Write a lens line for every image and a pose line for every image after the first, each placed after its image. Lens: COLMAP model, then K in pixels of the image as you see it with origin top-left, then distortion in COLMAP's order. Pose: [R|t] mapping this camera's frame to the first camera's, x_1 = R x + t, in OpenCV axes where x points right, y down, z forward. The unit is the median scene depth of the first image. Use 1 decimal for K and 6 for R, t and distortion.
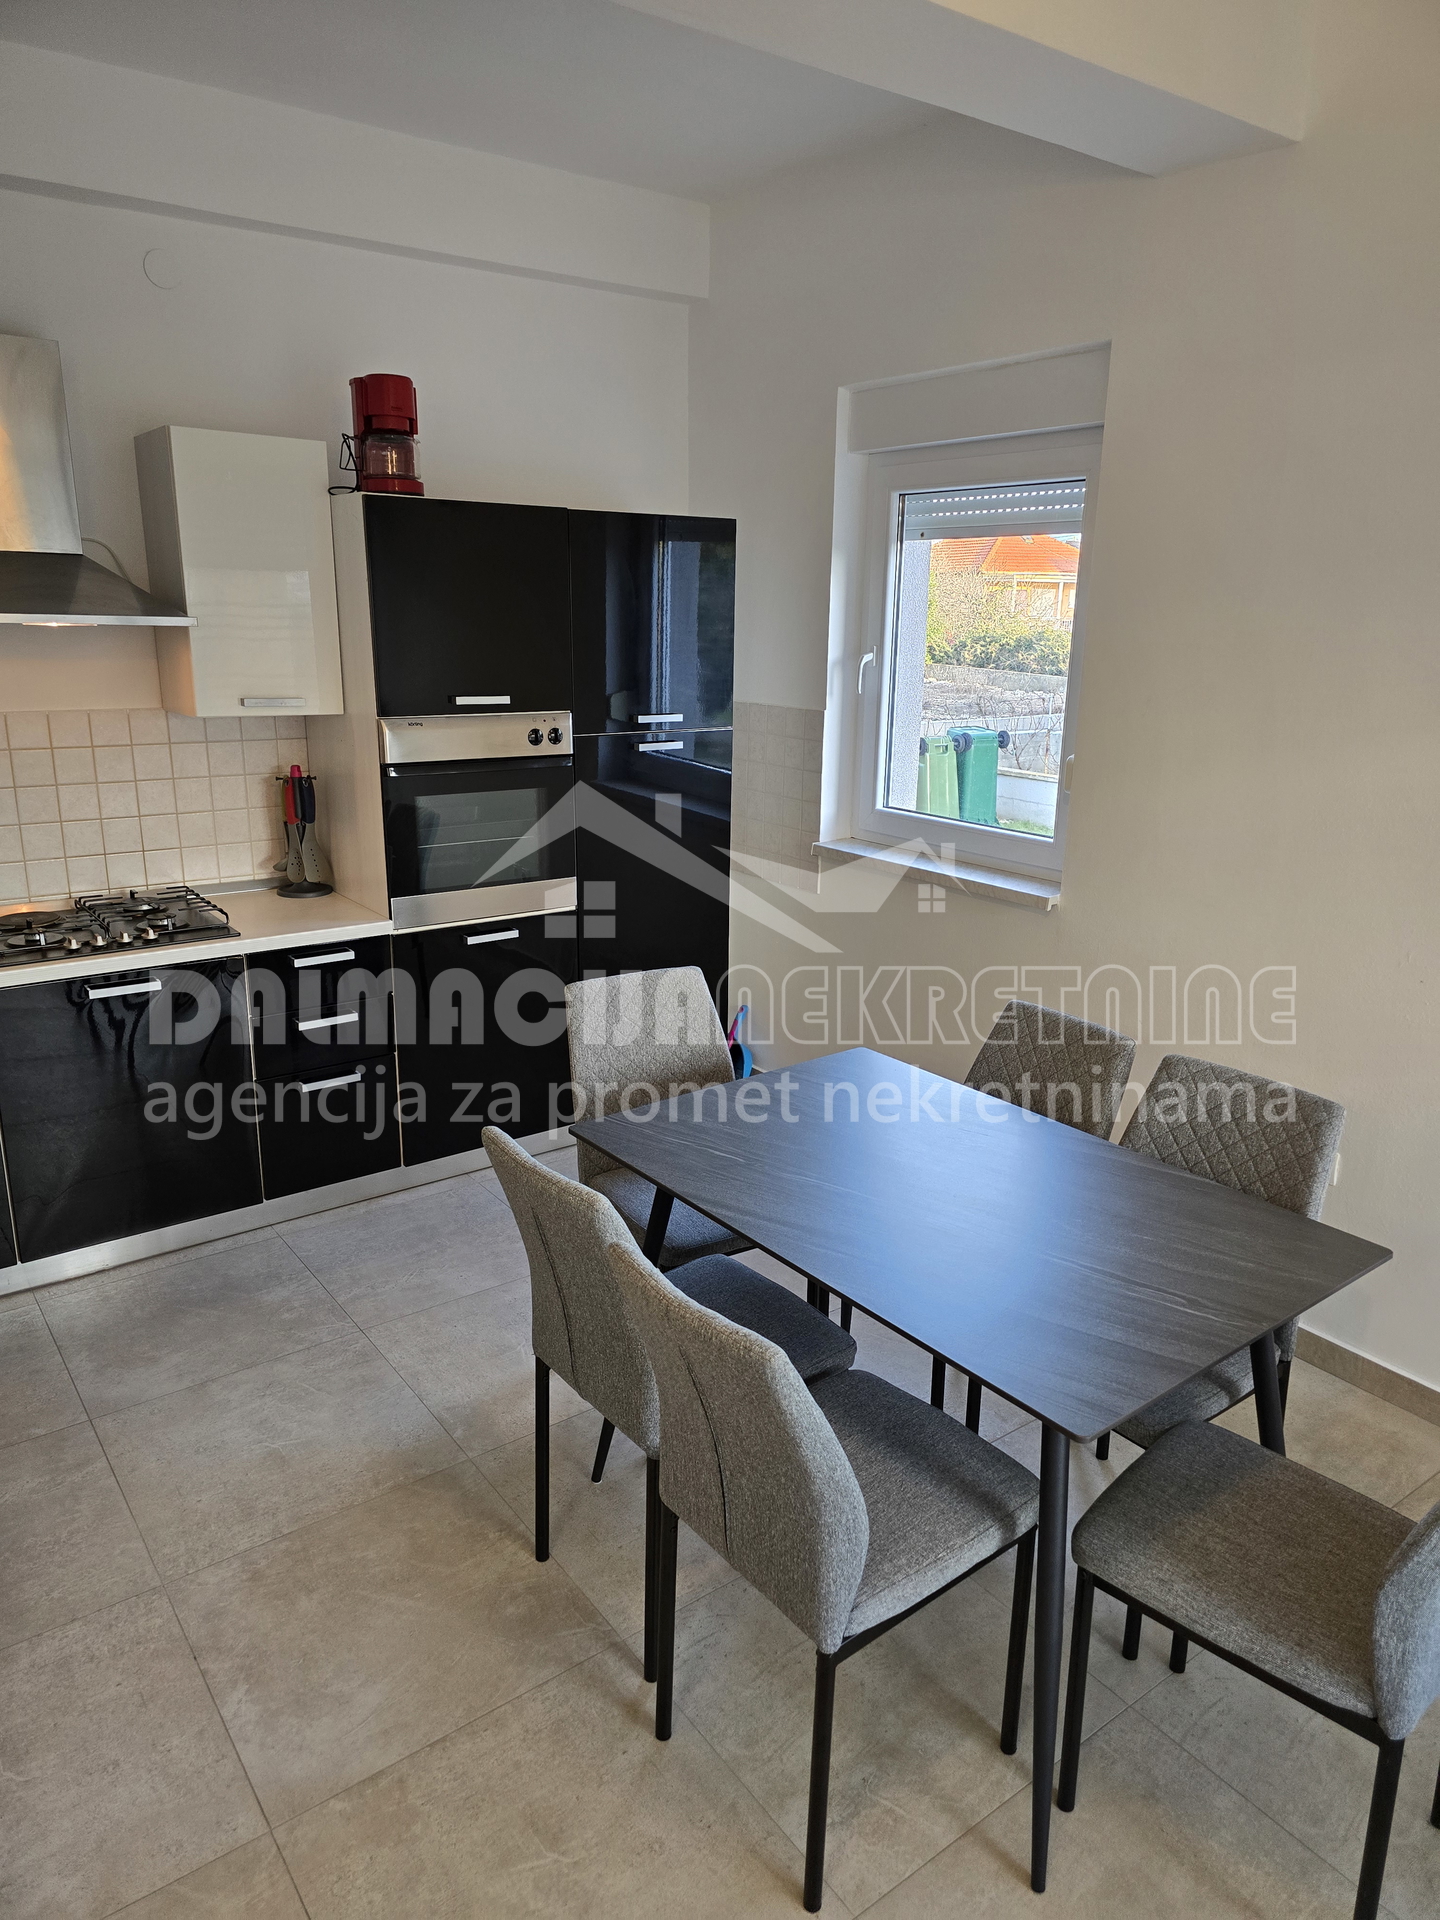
lens RADIAL K [[1287.9, 0, 737.5], [0, 1287.9, 978.3], [0, 0, 1]] dist [0.051421, -0.045253]
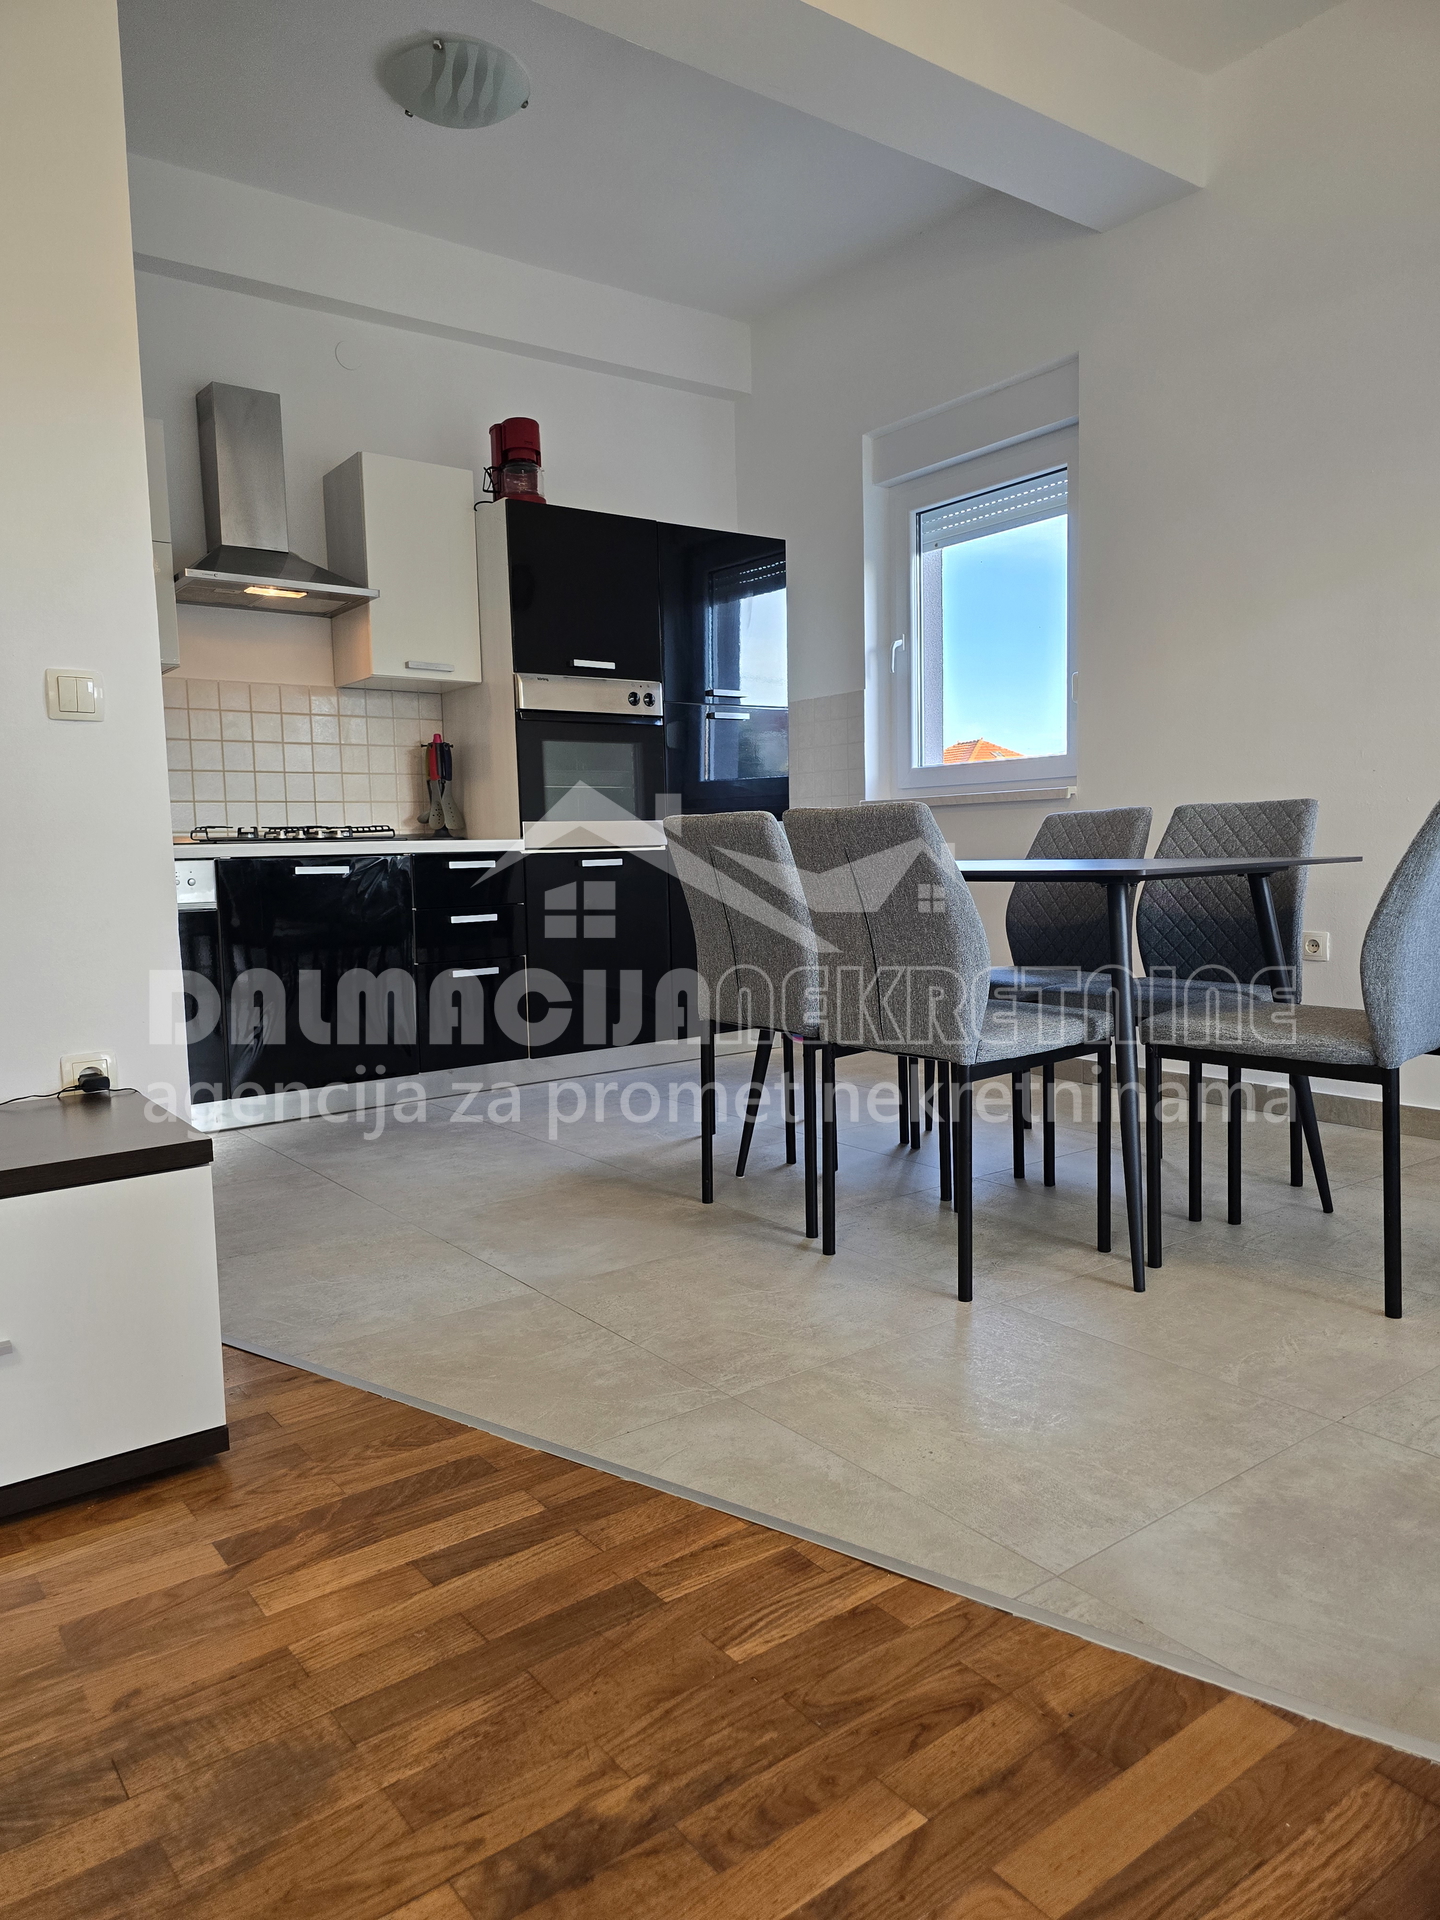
lens RADIAL K [[1284.3, 0, 720.0], [0, 1284.3, 960.0], [0, 0, 1]] dist [0.064291, -0.055993]
pose [[0.999044, -0.043048, -0.007555, -0.115930], [0.040910, 0.981895, -0.184955, 0.433169], [0.015381, 0.184469, 0.982718, -0.233292]]
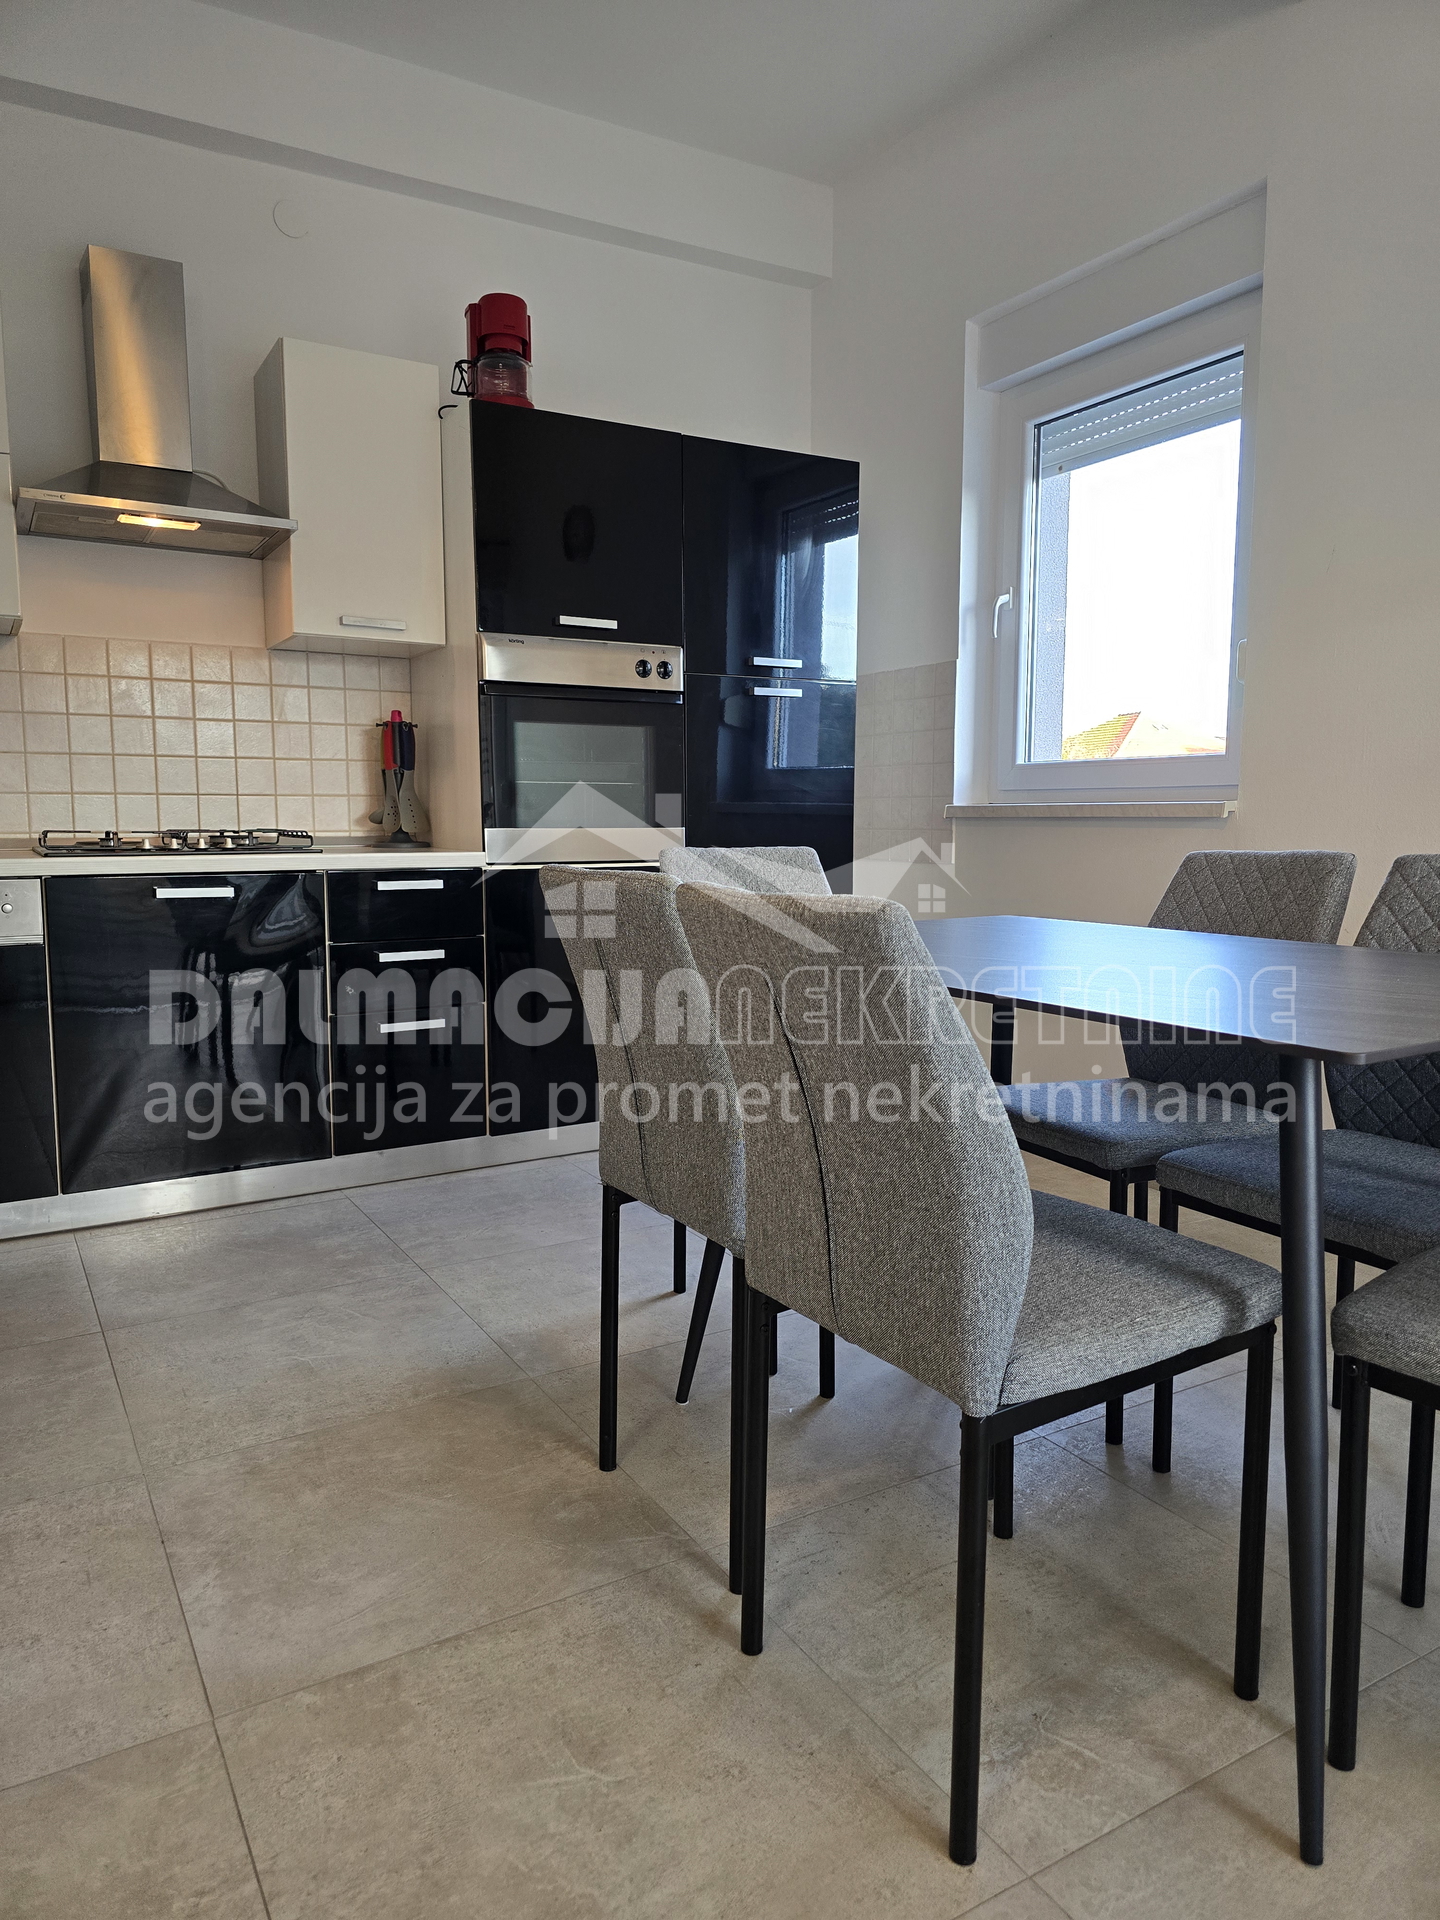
lens RADIAL K [[1294.7, 0, 729.8], [0, 1294.7, 957.7], [0, 0, 1]] dist [0.053020, -0.046583]
pose [[0.993966, -0.006515, -0.109492, 0.011027], [-0.011558, 0.986456, -0.163620, 0.262189], [0.109075, 0.163898, 0.980429, 0.180108]]
